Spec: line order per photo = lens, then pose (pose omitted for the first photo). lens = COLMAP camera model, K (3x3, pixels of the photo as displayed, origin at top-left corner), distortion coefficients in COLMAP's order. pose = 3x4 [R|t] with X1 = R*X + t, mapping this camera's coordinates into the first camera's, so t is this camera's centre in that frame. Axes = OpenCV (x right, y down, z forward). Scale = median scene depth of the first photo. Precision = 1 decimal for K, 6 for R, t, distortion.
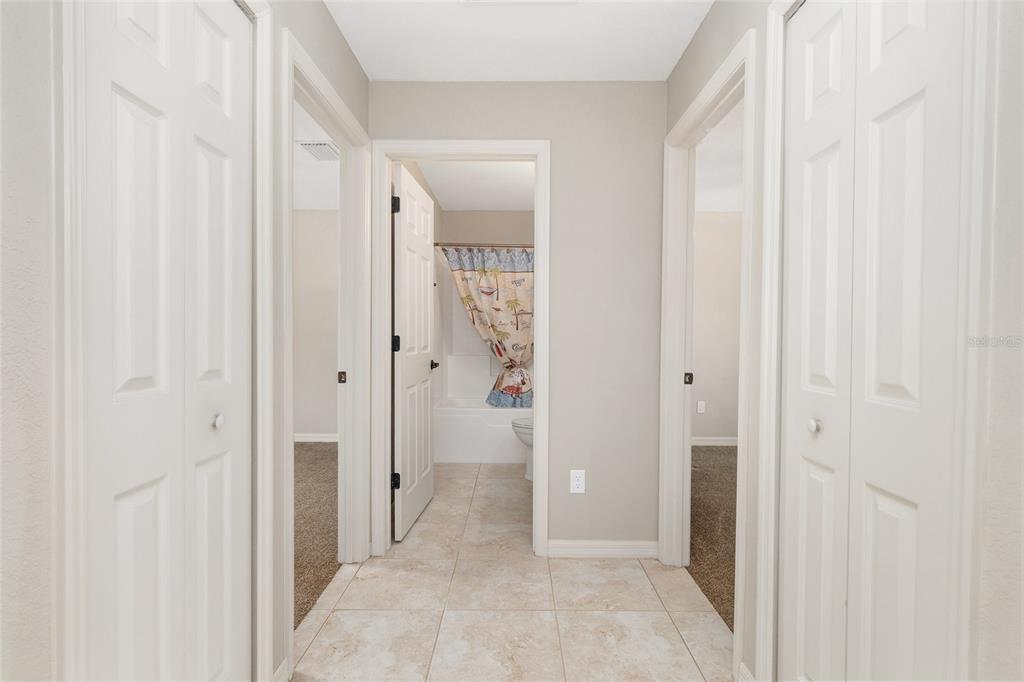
lens RADIAL K [[508.3, 0, 512.2], [0, 508.3, 338.6], [0, 0, 1]] dist [-0.000837, -0.000005]
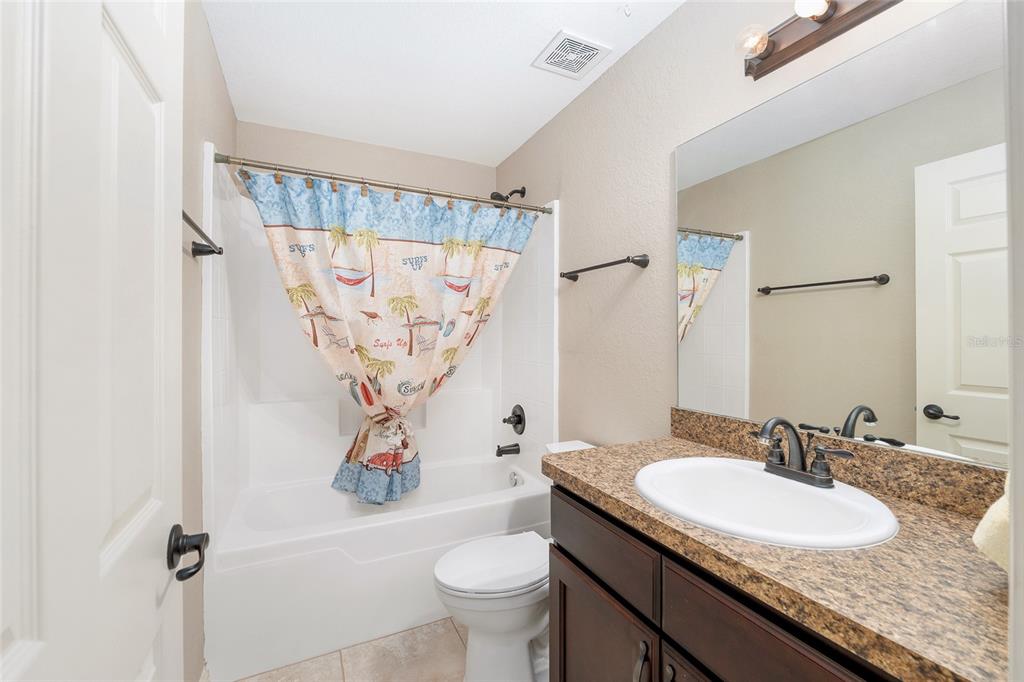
lens RADIAL K [[420.1, 0, 506.6], [0, 420.1, 325.5], [0, 0, 1]] dist [0.001437, 0.000138]
pose [[0.904506, 0.000200, 0.426460, -0.083334], [0.014304, 0.999423, -0.030809, -0.032963], [-0.426220, 0.033967, 0.903981, 0.576019]]
